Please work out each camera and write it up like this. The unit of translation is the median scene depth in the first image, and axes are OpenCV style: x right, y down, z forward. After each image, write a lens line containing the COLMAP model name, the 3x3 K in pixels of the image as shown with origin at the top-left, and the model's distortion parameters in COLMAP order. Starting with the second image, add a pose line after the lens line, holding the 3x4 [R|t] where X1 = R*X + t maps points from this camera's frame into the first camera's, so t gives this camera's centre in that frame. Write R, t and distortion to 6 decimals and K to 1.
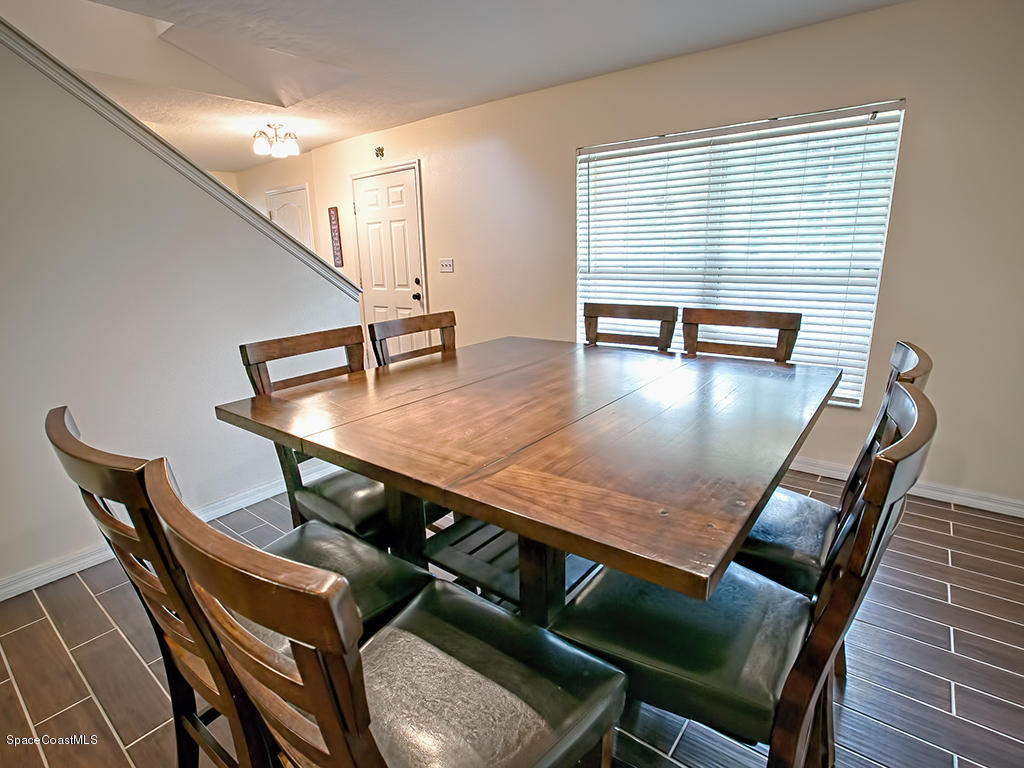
lens RADIAL K [[533.3, 0, 507.8], [0, 533.3, 391.0], [0, 0, 1]] dist [-0.062529, 0.030077]
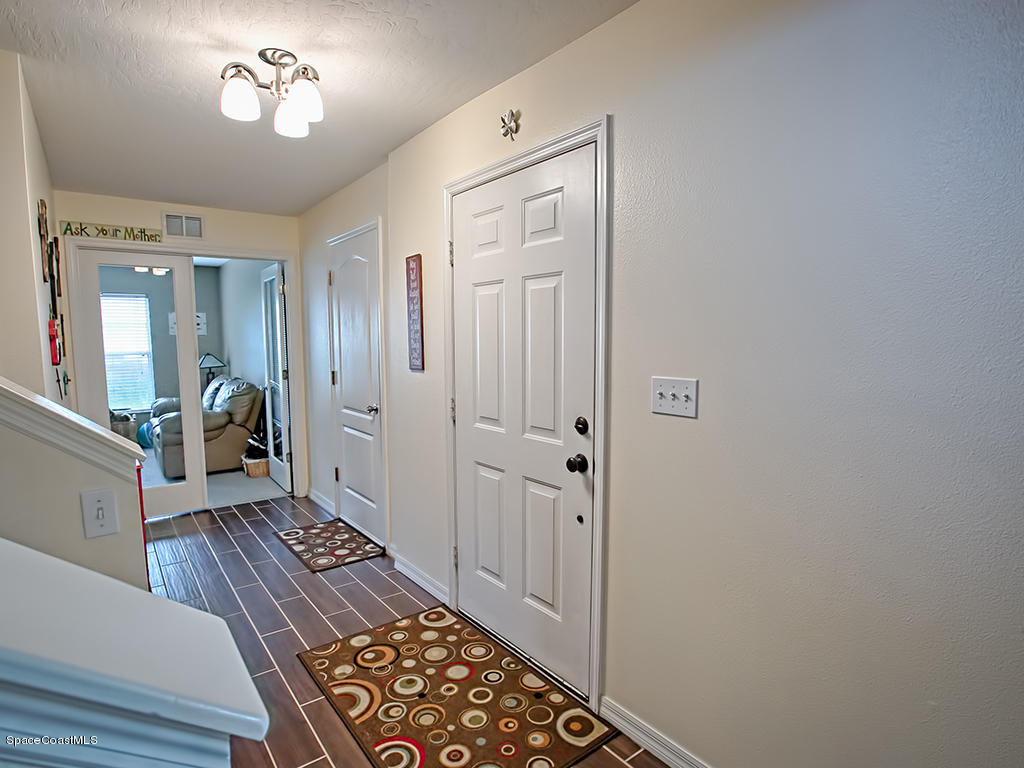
lens RADIAL K [[533.3, 0, 507.8], [0, 533.3, 391.0], [0, 0, 1]] dist [-0.062529, 0.030077]
pose [[0.972075, 0.047306, -0.229852, -0.131011], [-0.081474, 0.986577, -0.141518, -0.167887], [0.220072, 0.156293, 0.962882, 0.592792]]
